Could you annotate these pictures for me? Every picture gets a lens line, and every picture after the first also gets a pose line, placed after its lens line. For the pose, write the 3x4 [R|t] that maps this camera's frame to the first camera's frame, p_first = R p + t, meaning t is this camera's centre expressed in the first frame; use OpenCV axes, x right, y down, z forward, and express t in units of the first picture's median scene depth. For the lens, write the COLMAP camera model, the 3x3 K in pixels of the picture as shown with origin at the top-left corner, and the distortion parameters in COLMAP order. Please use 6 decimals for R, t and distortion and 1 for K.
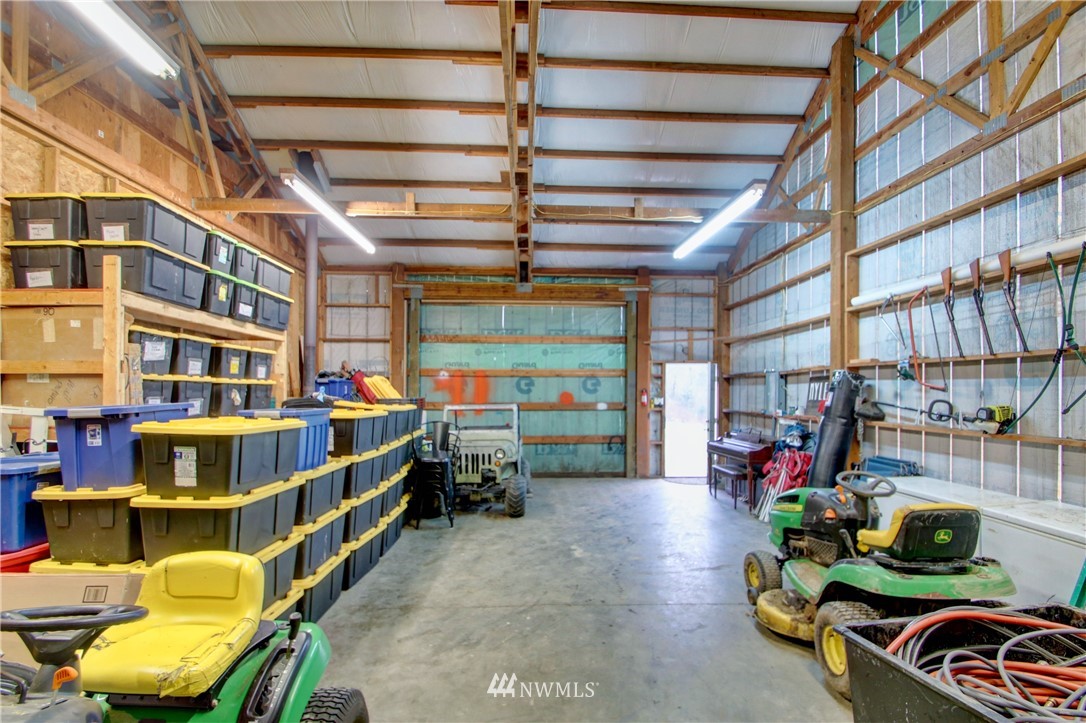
lens RADIAL K [[513.5, 0, 545.6], [0, 513.5, 392.4], [0, 0, 1]] dist [0.002234, -0.010320]
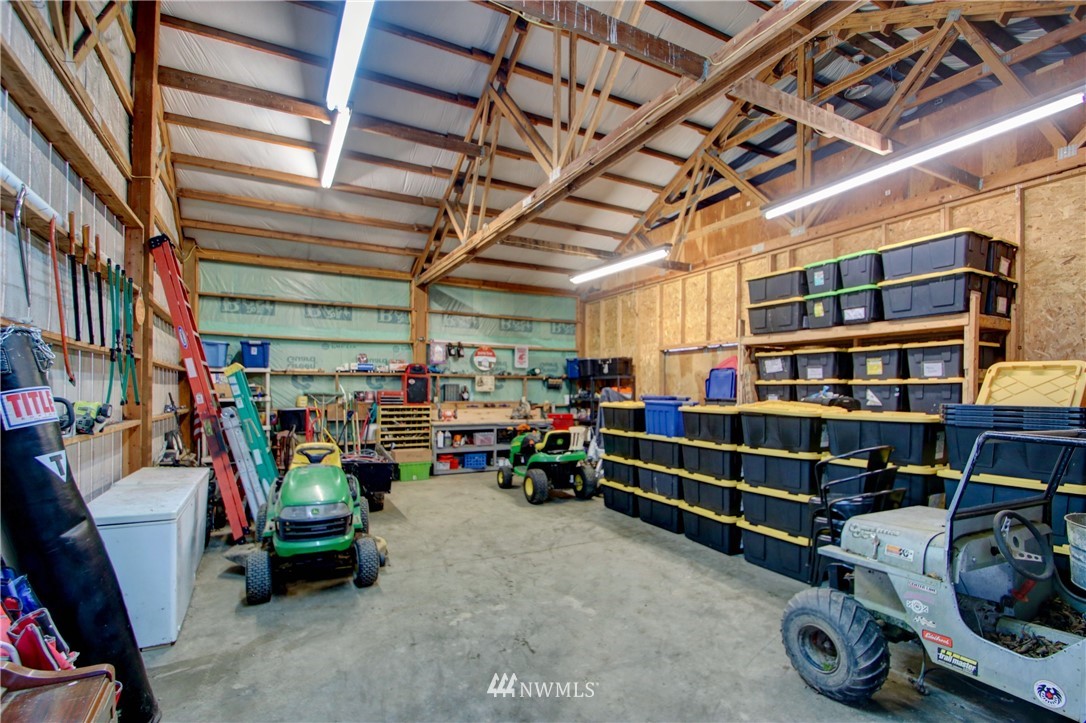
lens RADIAL K [[513.5, 0, 545.6], [0, 513.5, 392.4], [0, 0, 1]] dist [0.002234, -0.010320]
pose [[-0.899950, -0.007677, -0.435925, 0.470262], [-0.008619, 0.999963, 0.000184, 0.004748], [0.435907, 0.003922, -0.899983, 1.801044]]
